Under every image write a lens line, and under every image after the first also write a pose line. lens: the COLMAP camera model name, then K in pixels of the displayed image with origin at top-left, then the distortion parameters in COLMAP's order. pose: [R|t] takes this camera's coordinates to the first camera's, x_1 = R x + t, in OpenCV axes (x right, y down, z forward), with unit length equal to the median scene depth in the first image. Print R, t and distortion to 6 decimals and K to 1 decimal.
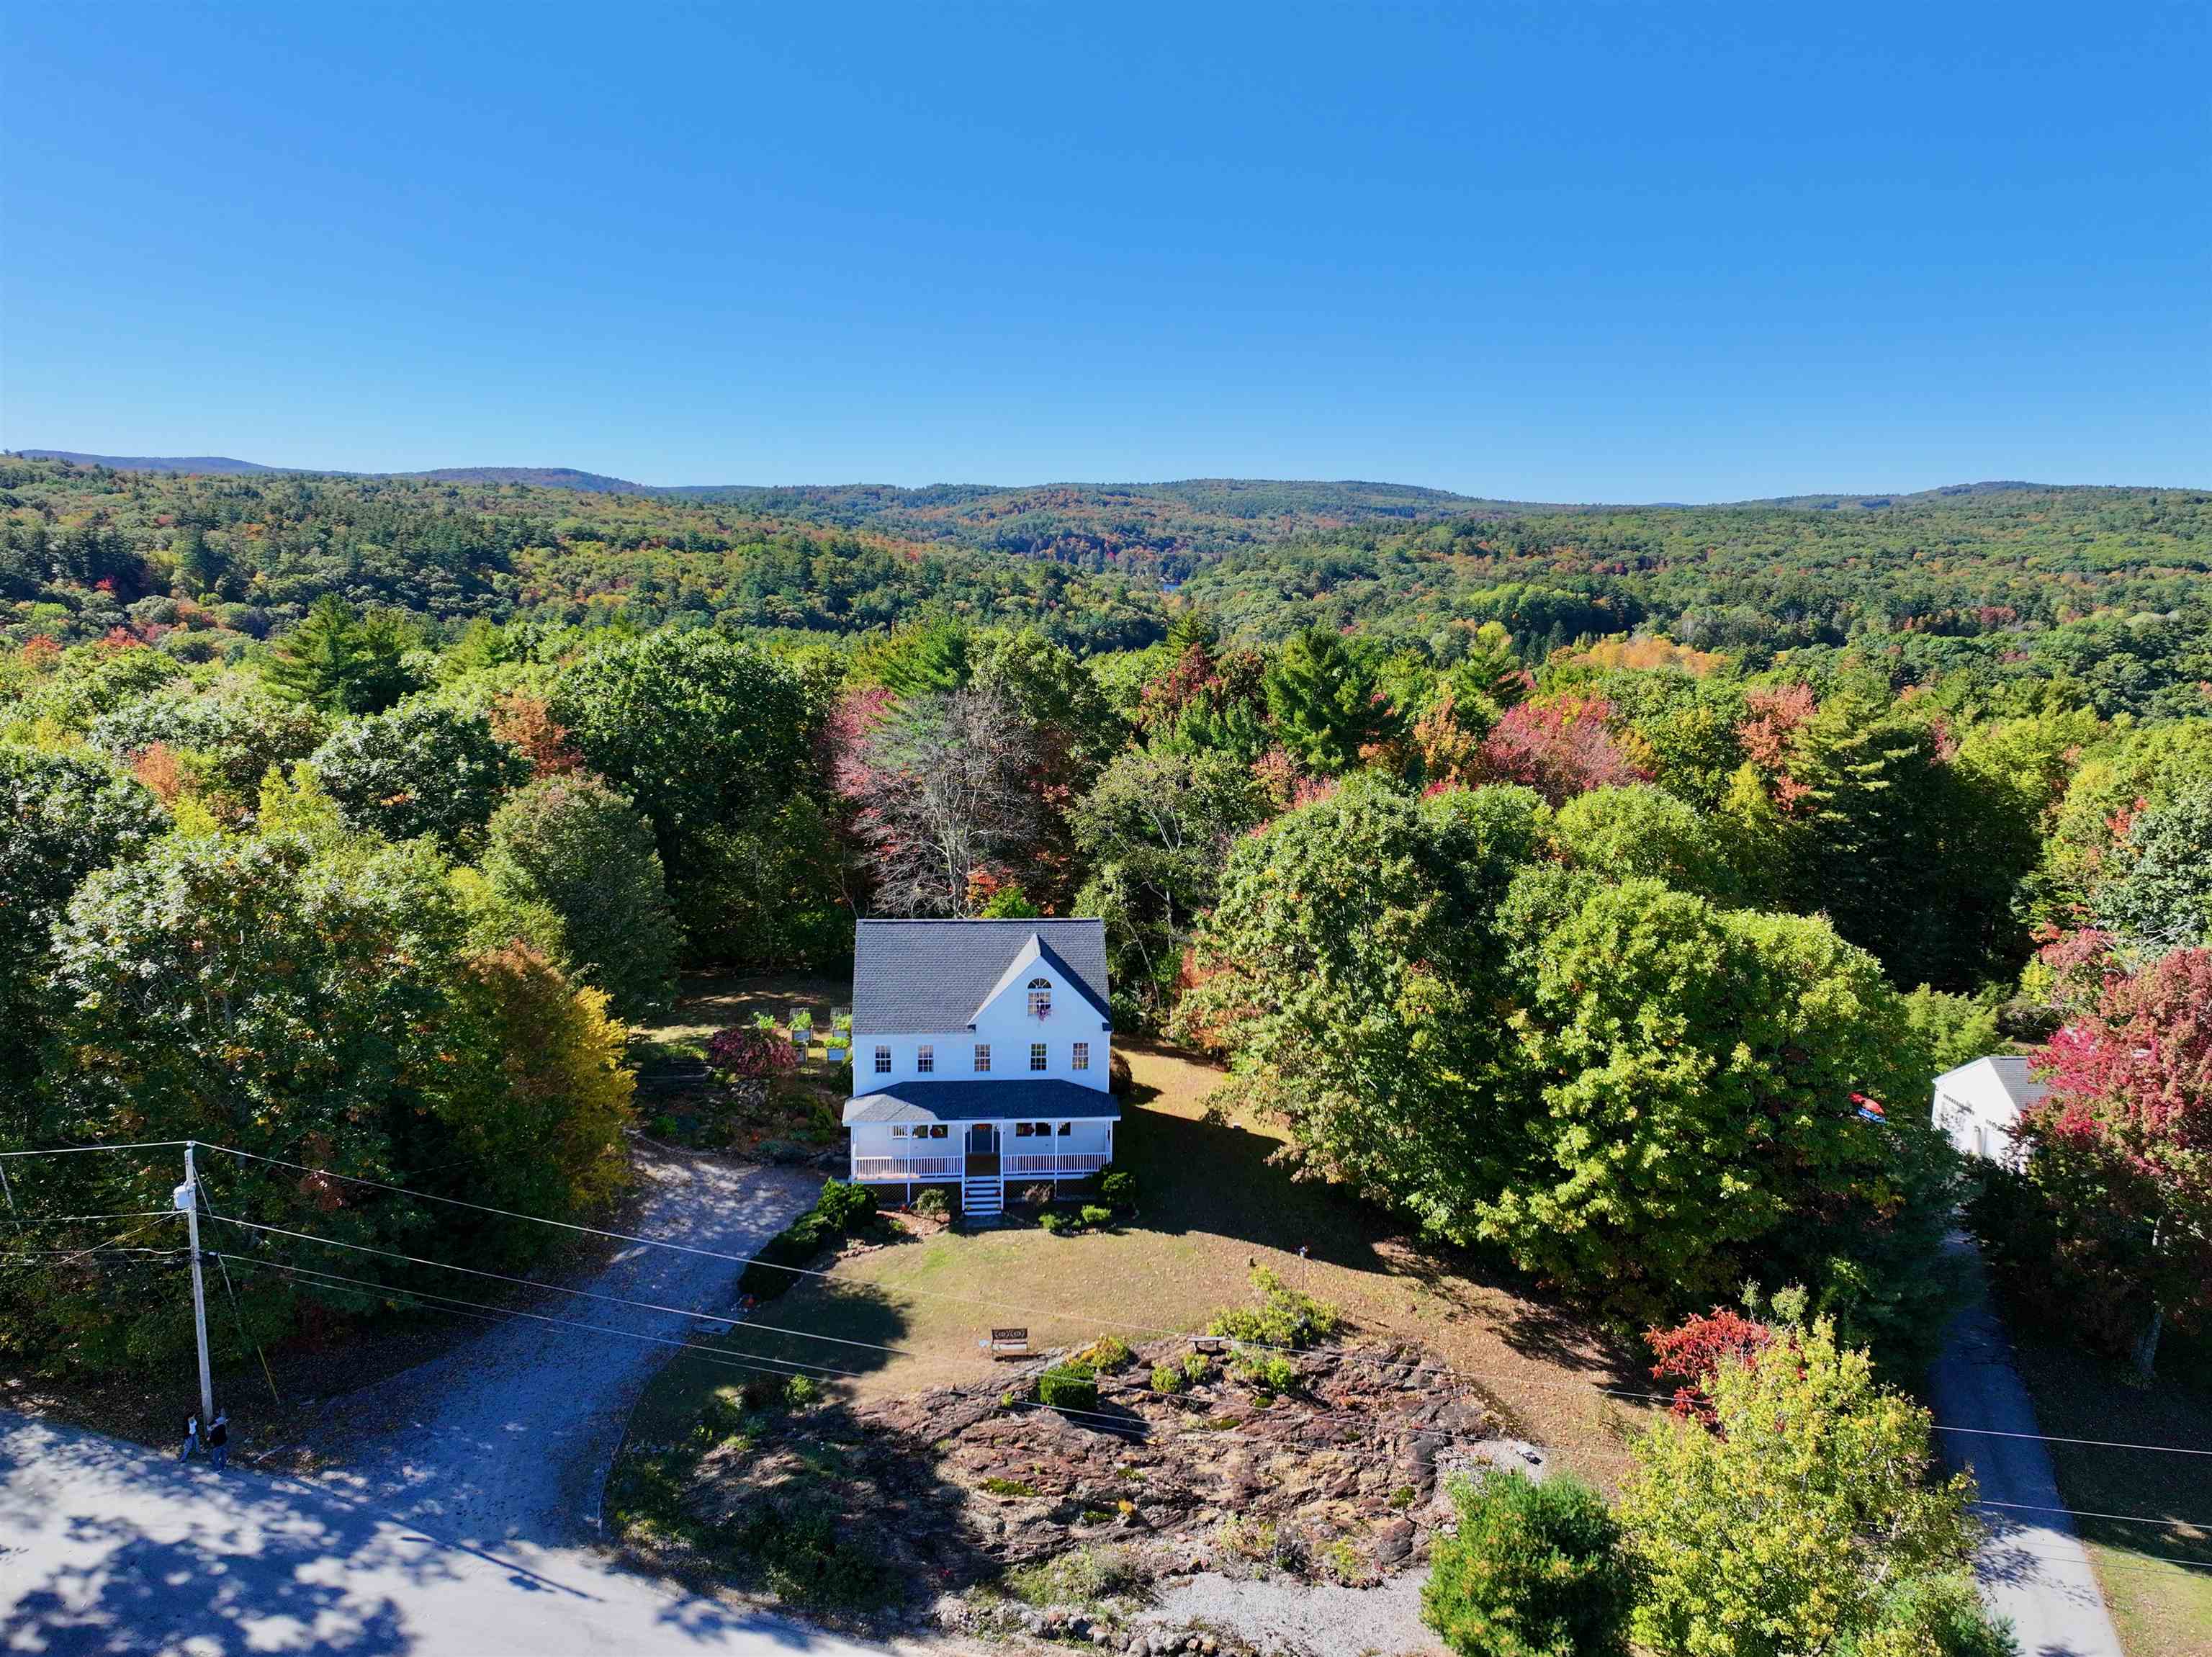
lens RADIAL K [[1529.7, 0, 1105.3], [0, 1529.7, 833.8], [0, 0, 1]] dist [-0.006841, 0.011041]
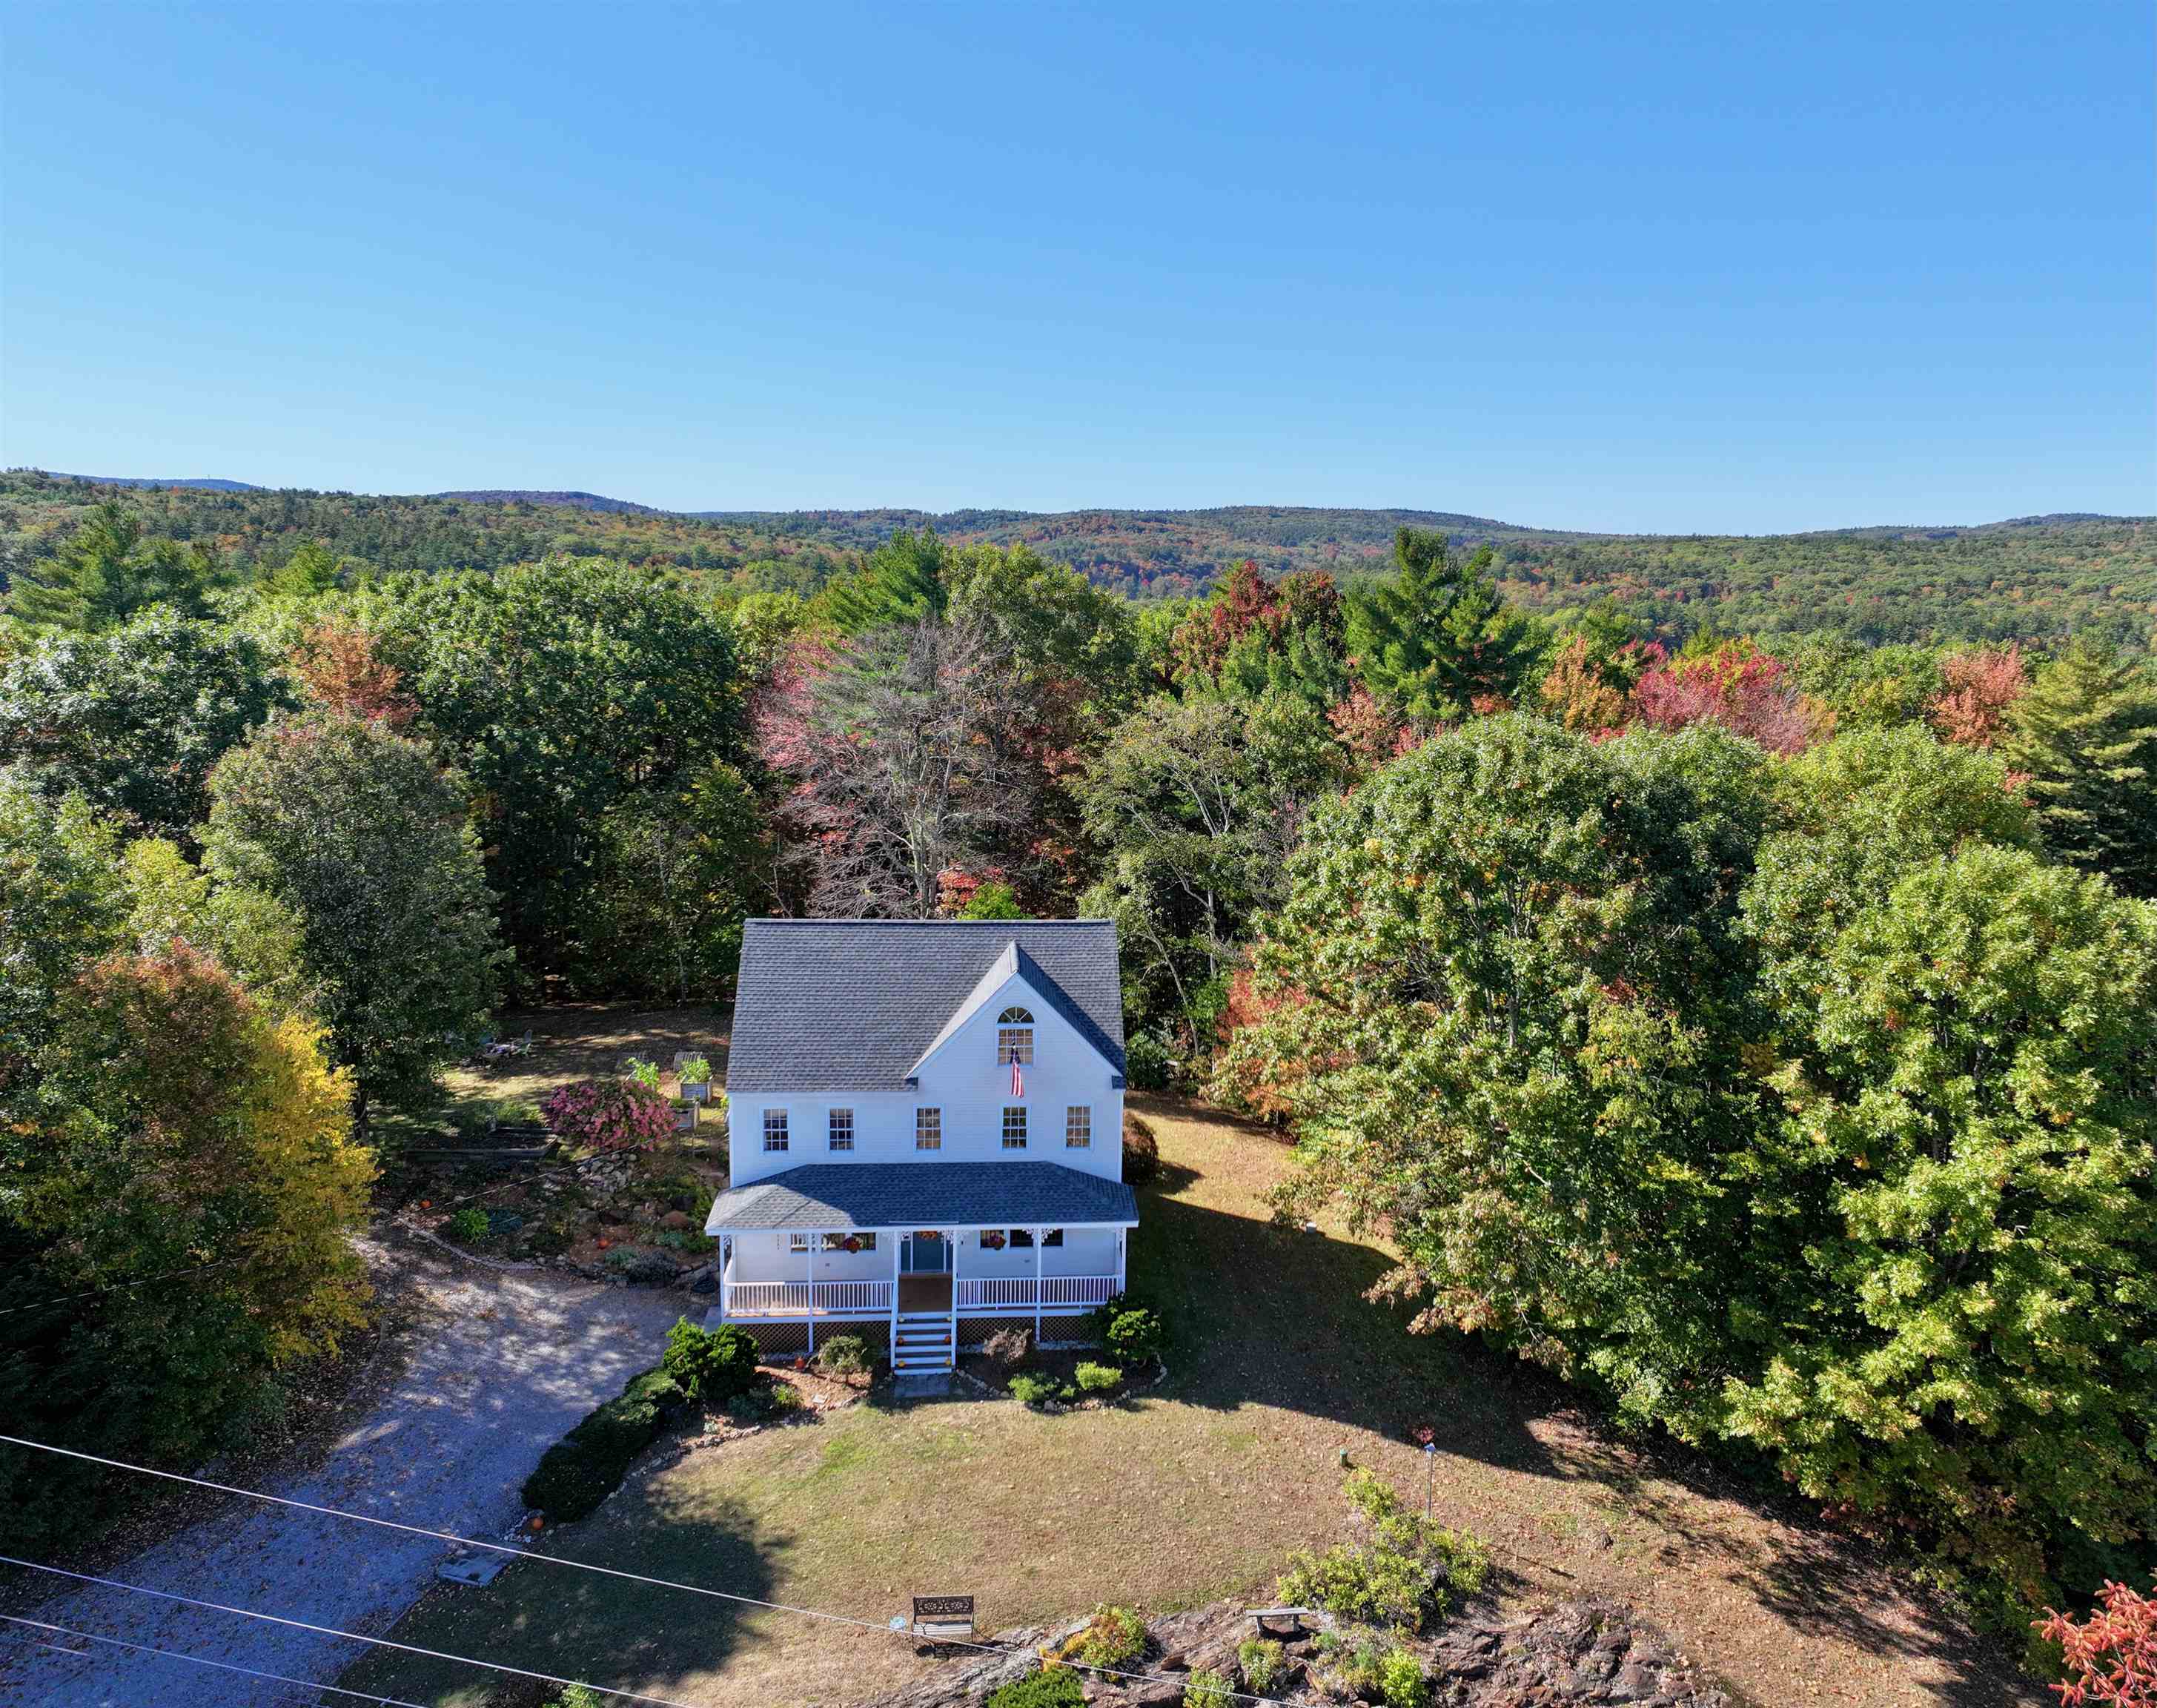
lens RADIAL K [[1593.4, 0, 1134.7], [0, 1593.4, 868.5], [0, 0, 1]] dist [-0.000285, 0.000373]
pose [[0.999984, 0.005125, -0.002447, 0.008427], [-0.005134, 0.999980, -0.003816, 0.034325], [0.002428, 0.003828, 0.999990, 0.293377]]
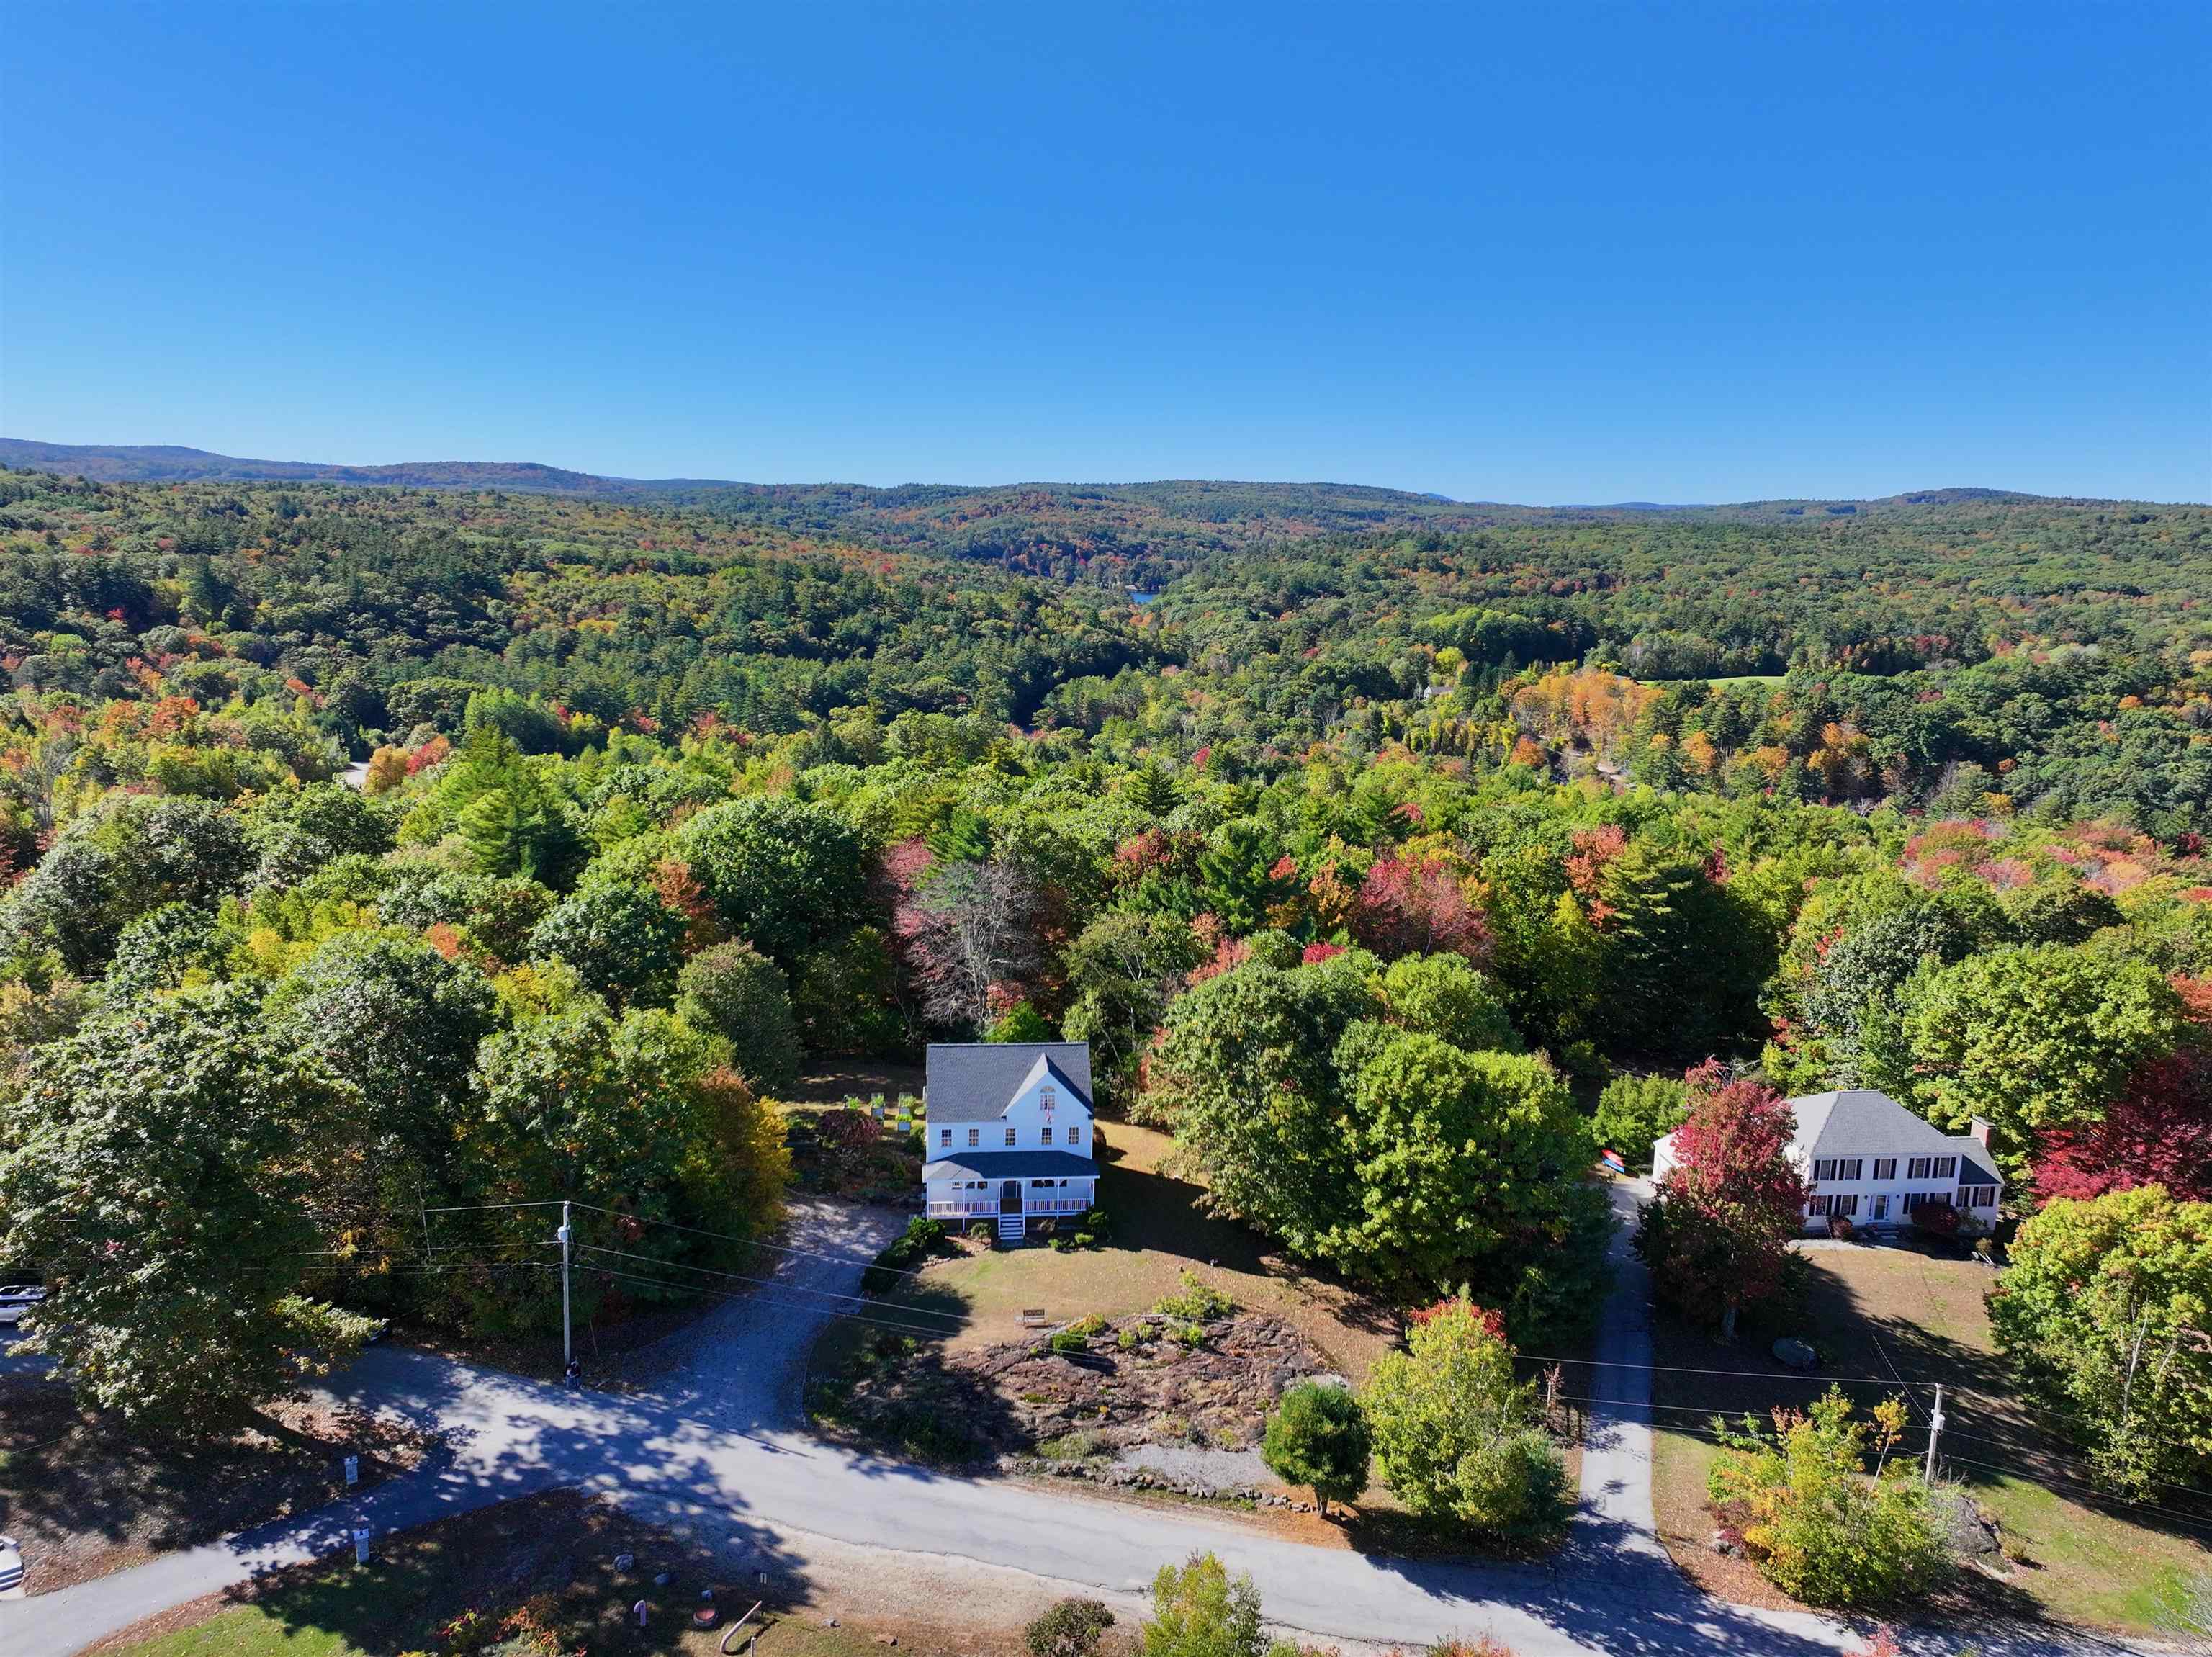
lens RADIAL K [[1529.7, 0, 1111.3], [0, 1529.7, 830.5], [0, 0, 1]] dist [-0.006841, 0.011041]
pose [[0.999709, 0.005055, 0.023594, -0.015210], [-0.004989, 0.999983, -0.002864, -0.148042], [-0.023608, 0.002746, 0.999718, -0.509724]]
